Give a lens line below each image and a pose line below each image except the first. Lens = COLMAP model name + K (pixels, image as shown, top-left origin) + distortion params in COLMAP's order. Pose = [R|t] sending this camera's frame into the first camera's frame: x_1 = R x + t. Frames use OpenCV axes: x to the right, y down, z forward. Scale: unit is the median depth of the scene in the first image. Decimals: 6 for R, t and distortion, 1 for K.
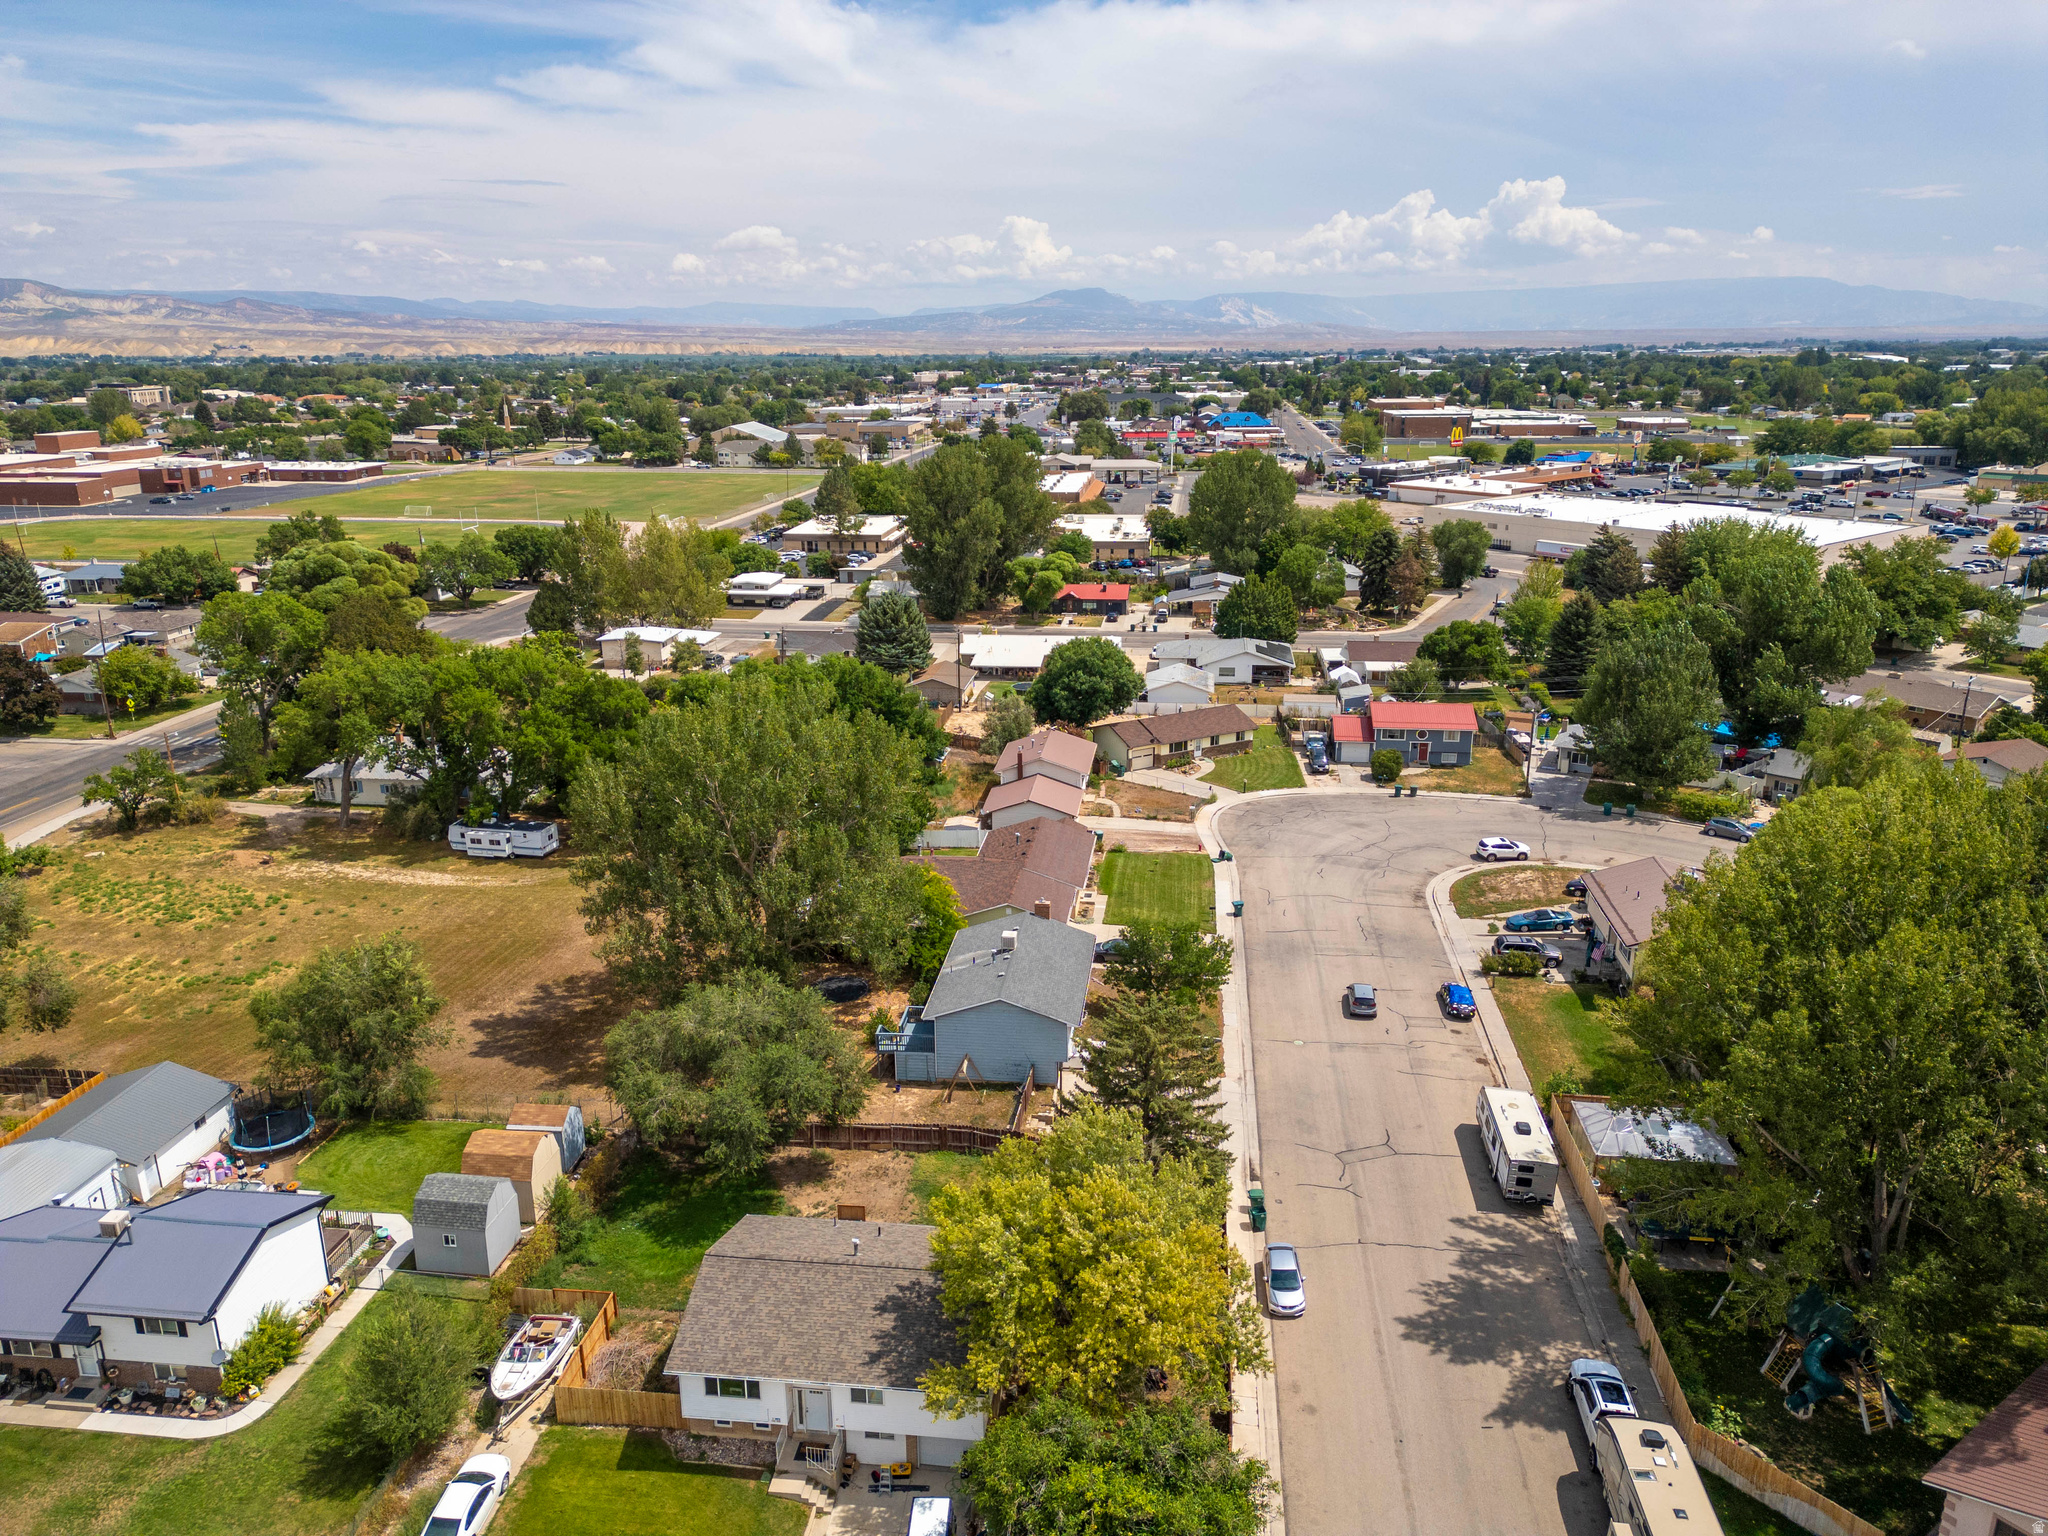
lens RADIAL K [[1426.3, 0, 1027.5], [0, 1426.3, 772.5], [0, 0, 1]] dist [0.075859, -0.072222]
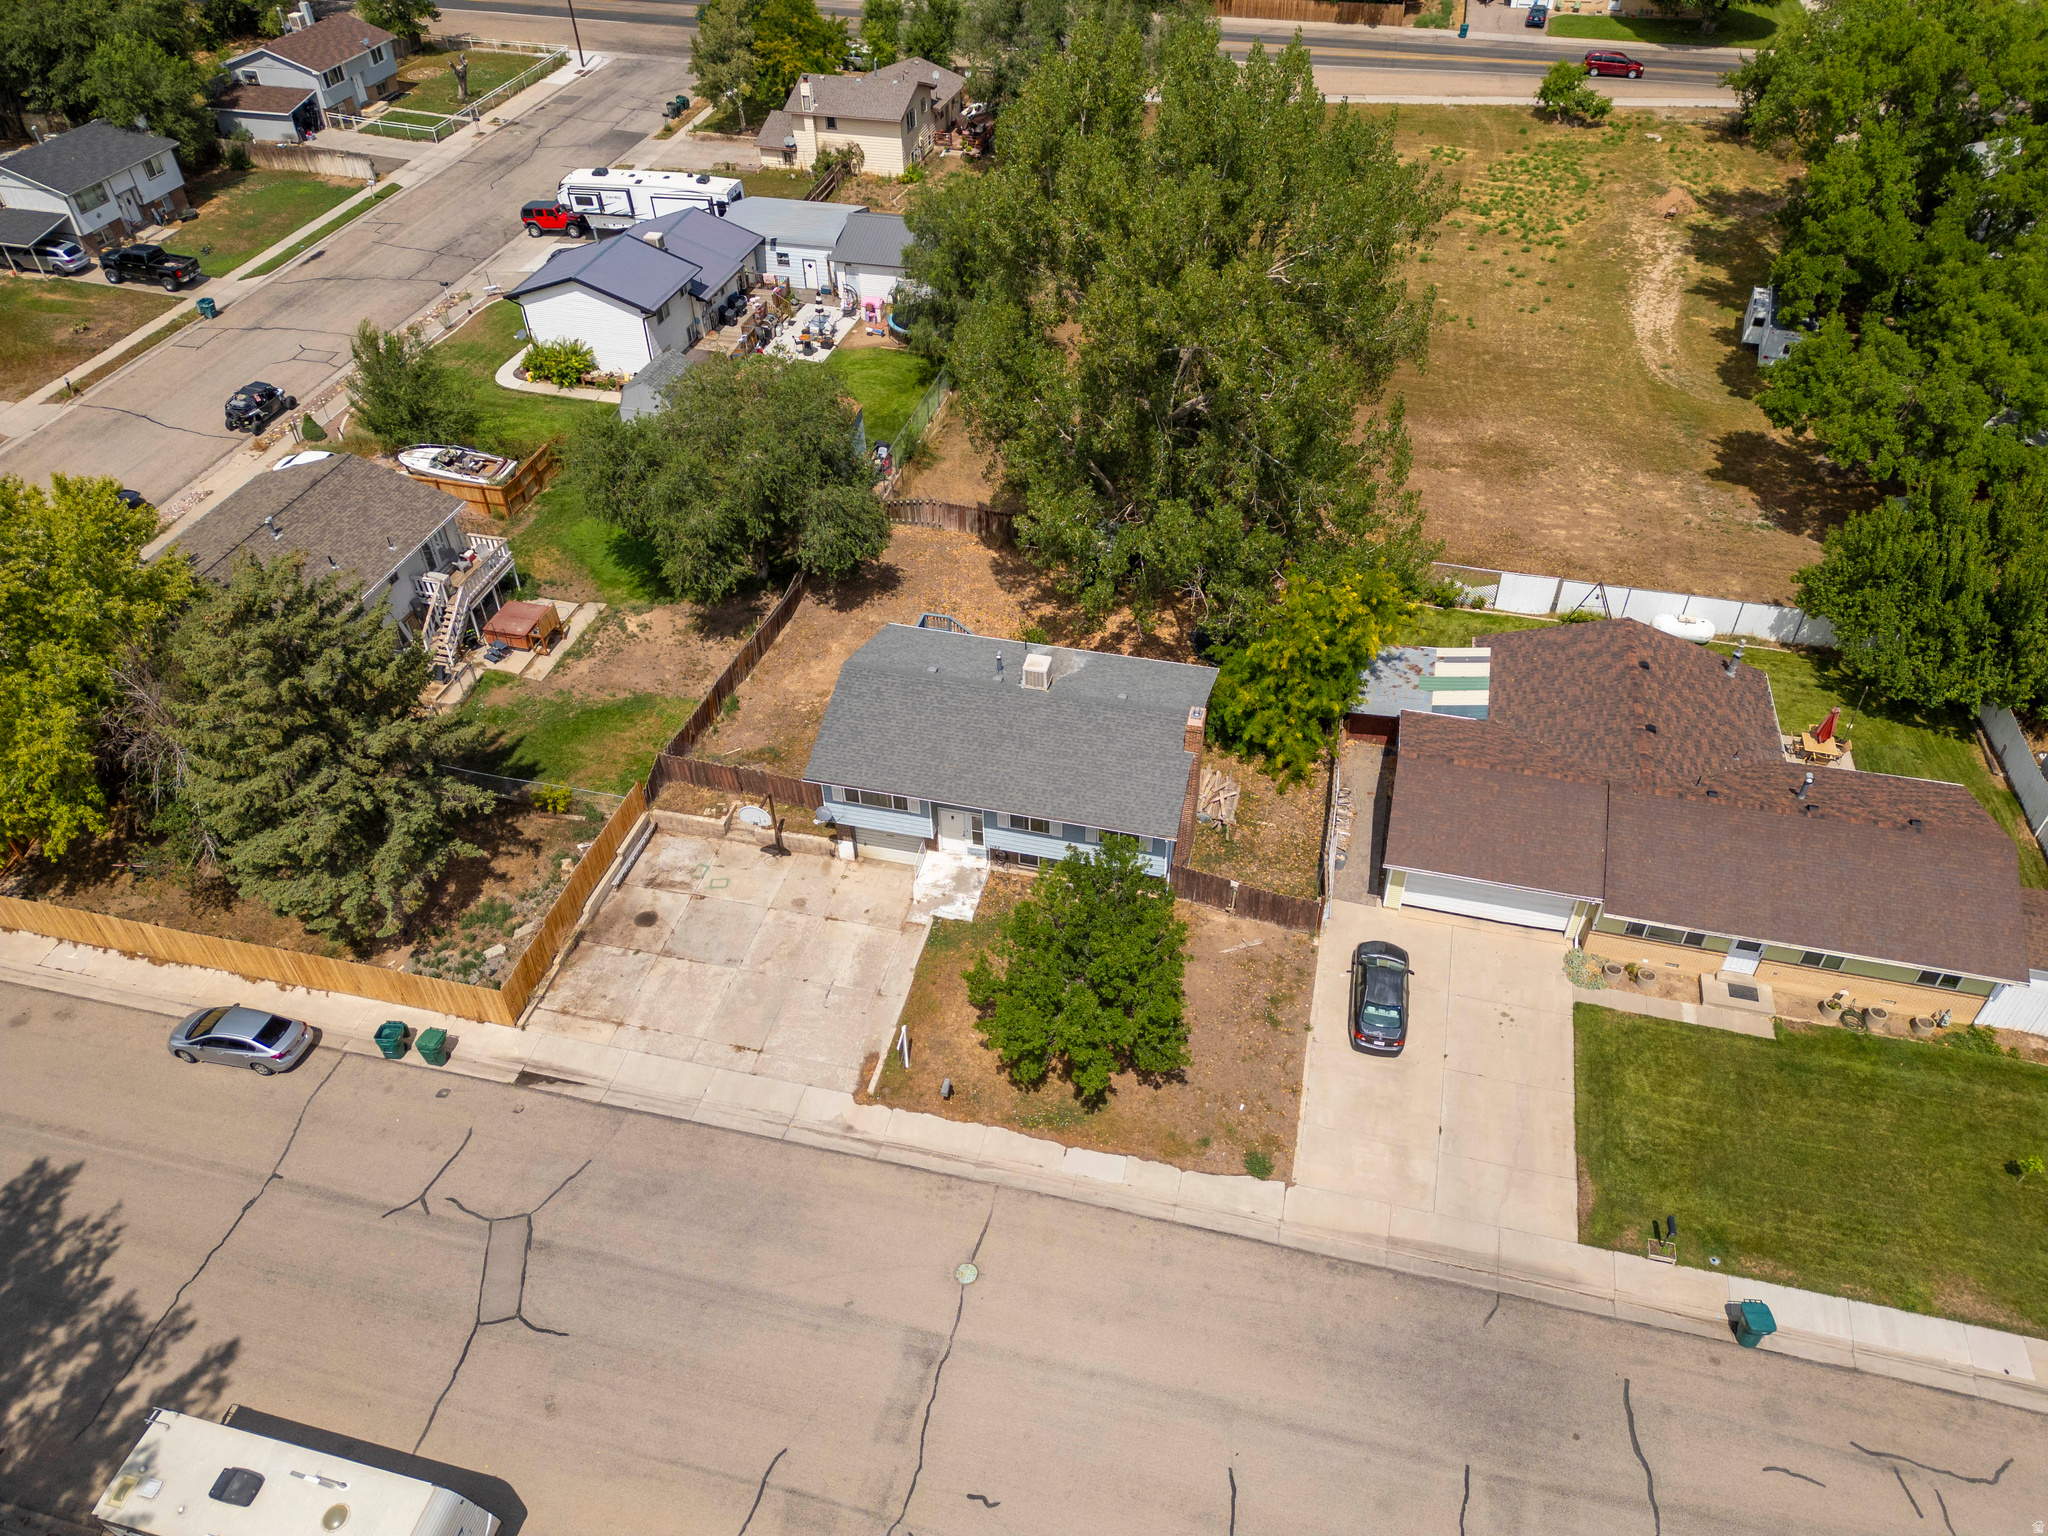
lens RADIAL K [[1431.6, 0, 1029.1], [0, 1431.6, 770.0], [0, 0, 1]] dist [0.064886, -0.054976]
pose [[-0.125097, 0.661257, -0.739655, 0.283654], [-0.276969, 0.692597, 0.666031, -0.150456], [0.952701, 0.288179, 0.096506, 0.643138]]
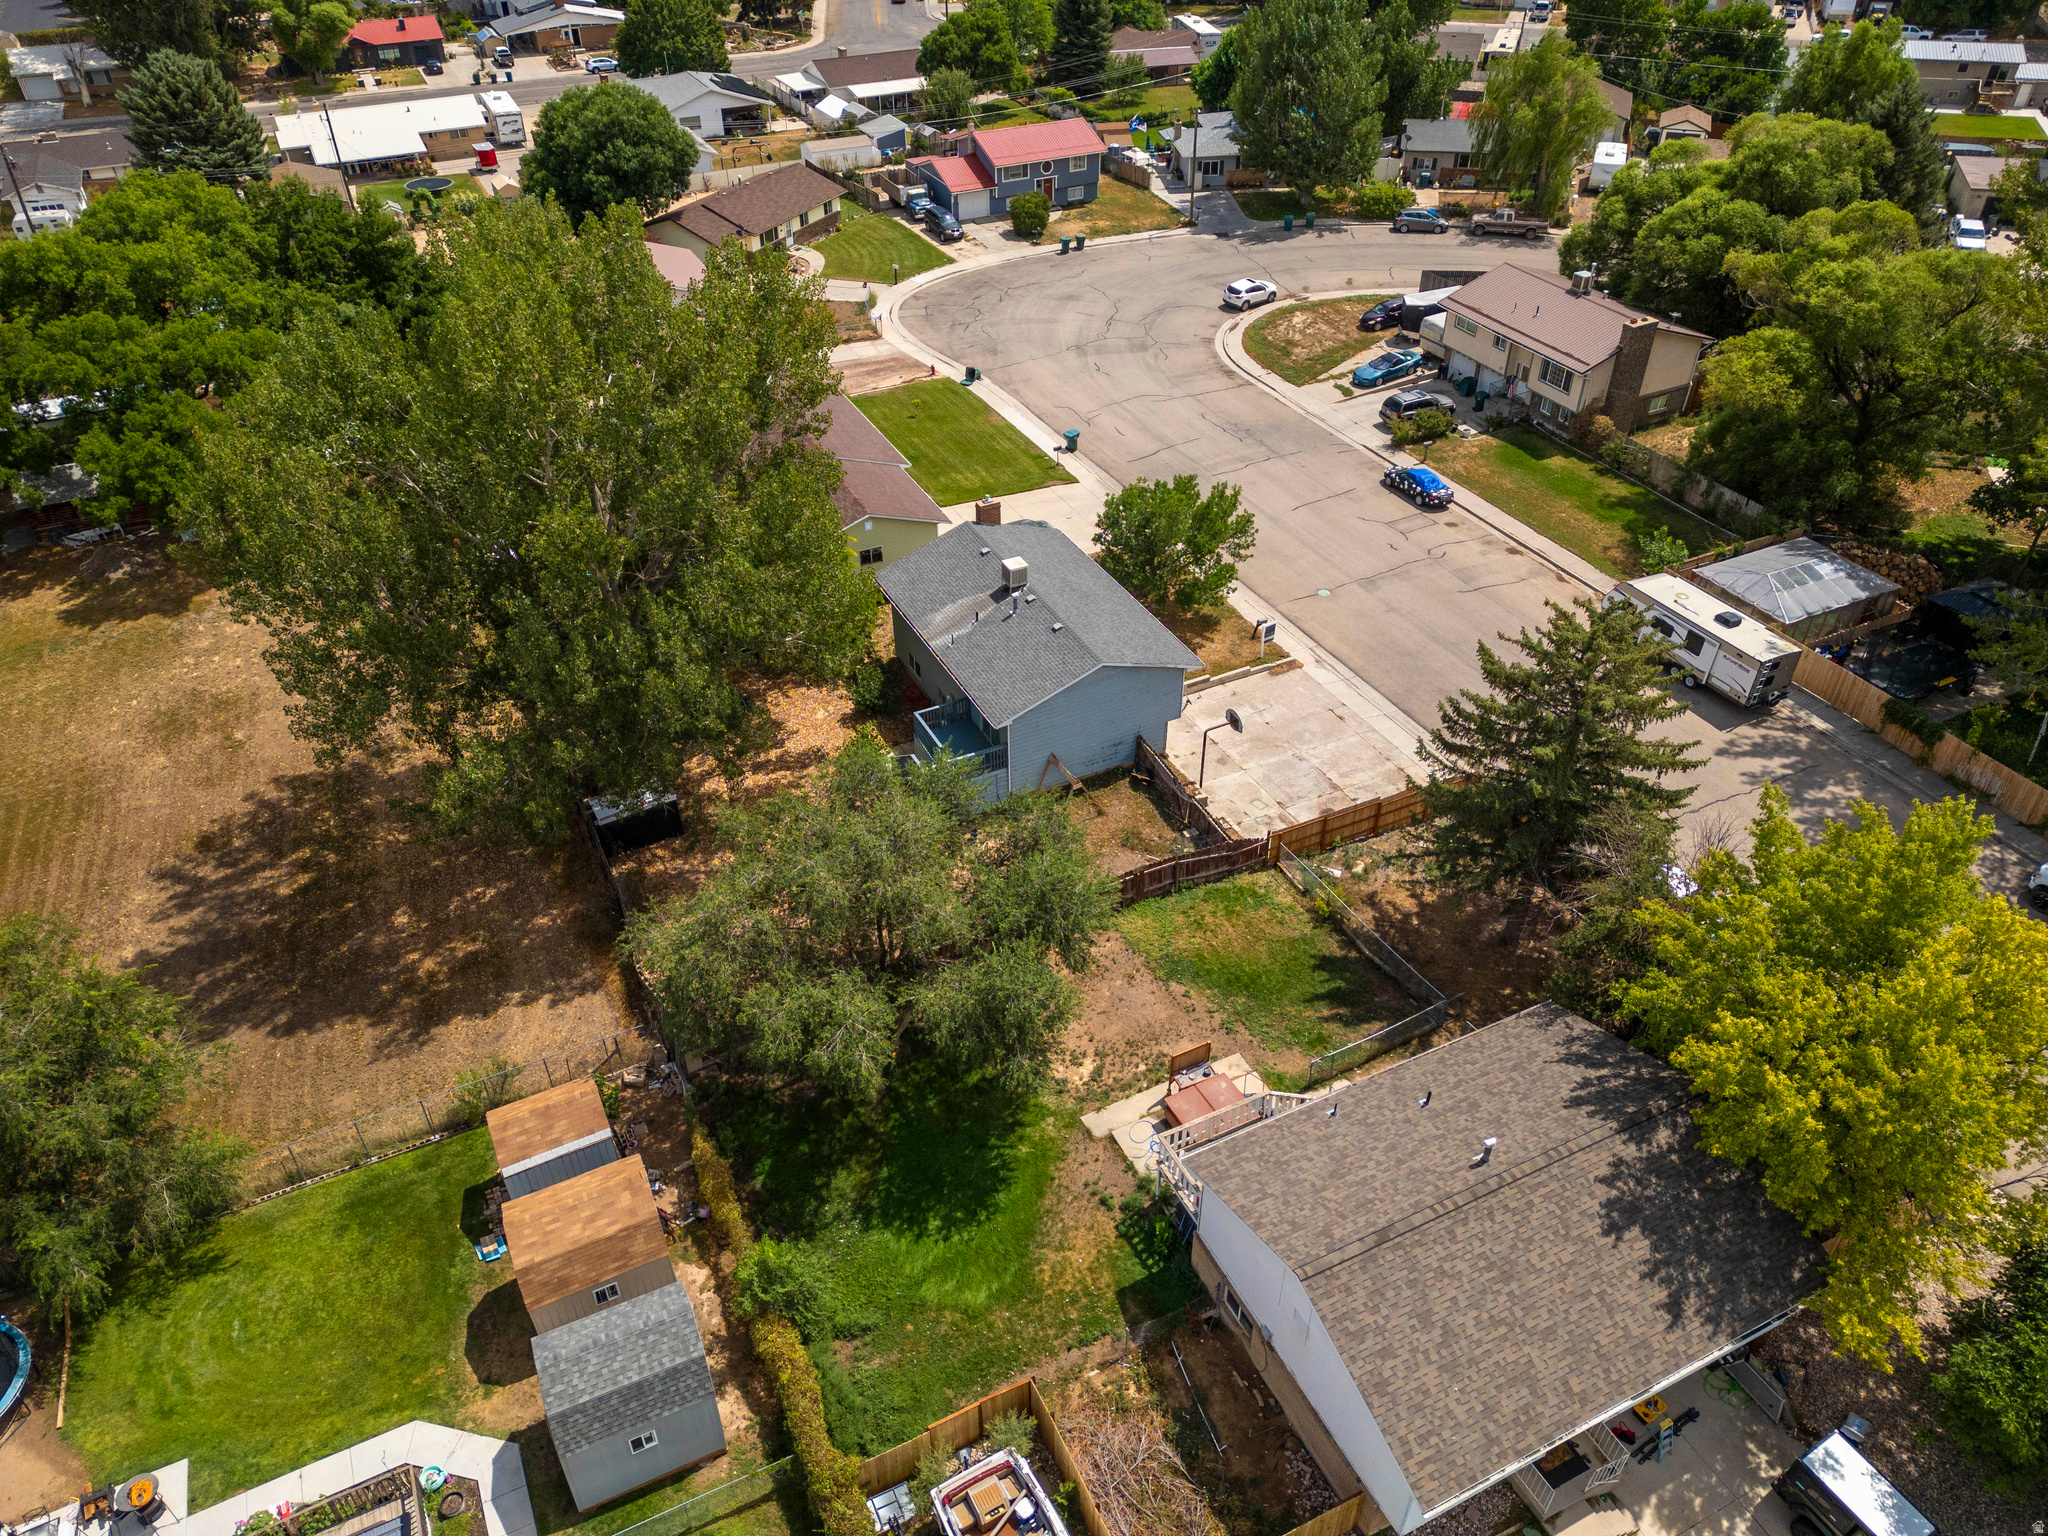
lens RADIAL K [[1431.6, 0, 1029.1], [0, 1431.6, 770.0], [0, 0, 1]] dist [0.064886, -0.054976]
pose [[0.836984, -0.334676, 0.432955, -0.219144], [0.165063, 0.908731, 0.383355, -0.035099], [-0.521739, -0.249397, 0.815836, 0.291056]]
